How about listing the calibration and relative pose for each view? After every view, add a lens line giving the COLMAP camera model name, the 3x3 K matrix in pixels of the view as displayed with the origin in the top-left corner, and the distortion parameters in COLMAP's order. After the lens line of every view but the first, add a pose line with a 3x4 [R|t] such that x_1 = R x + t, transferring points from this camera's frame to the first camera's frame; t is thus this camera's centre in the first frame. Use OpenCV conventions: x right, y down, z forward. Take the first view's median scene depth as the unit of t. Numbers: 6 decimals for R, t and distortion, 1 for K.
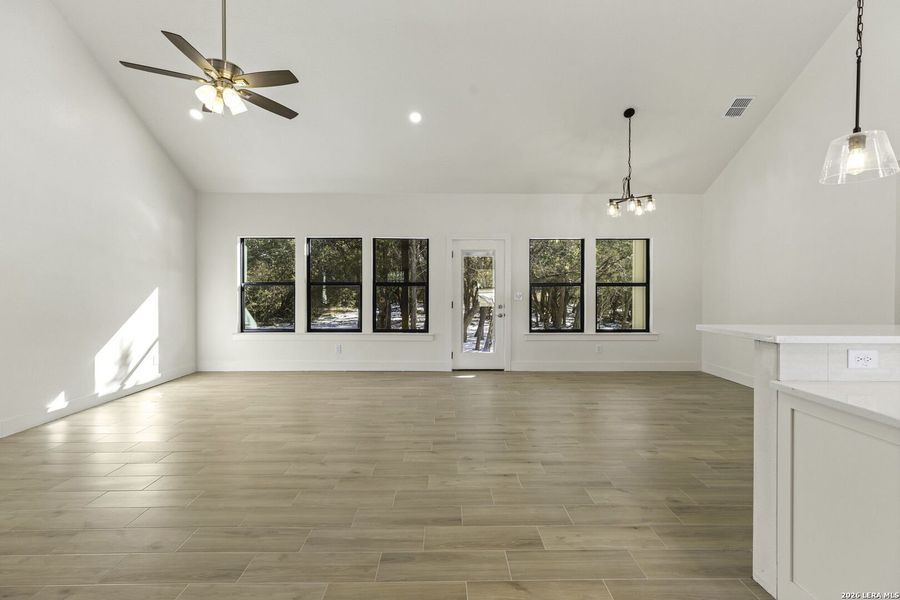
lens RADIAL K [[404.8, 0, 450.1], [0, 404.8, 287.2], [0, 0, 1]] dist [0.000440, 0.000046]
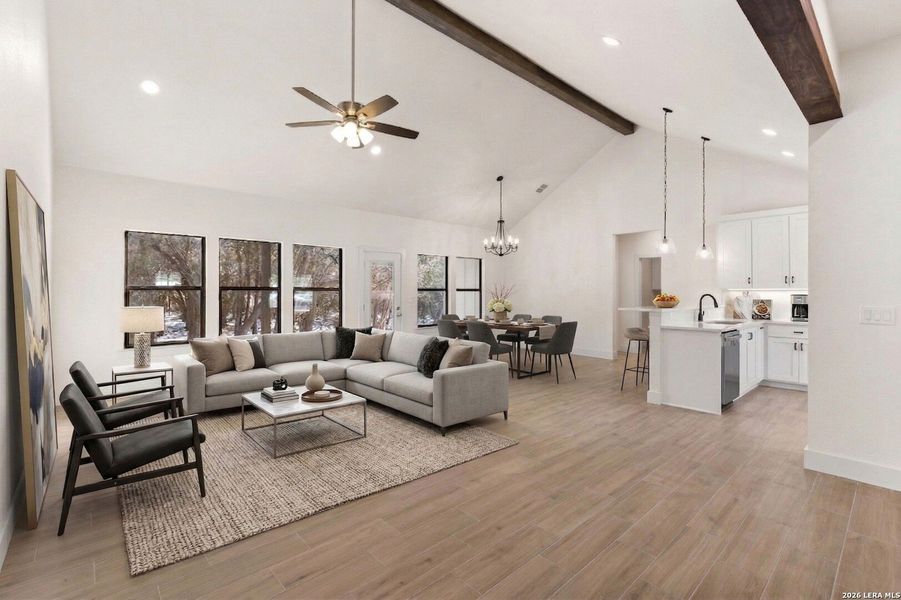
lens RADIAL K [[405.2, 0, 450.6], [0, 405.2, 287.2], [0, 0, 1]] dist [0.000440, 0.000046]
pose [[0.763706, 0.008752, 0.645505, -0.539334], [0.000340, 0.999903, -0.013959, 0.002565], [-0.645564, 0.010880, 0.763628, -0.038778]]
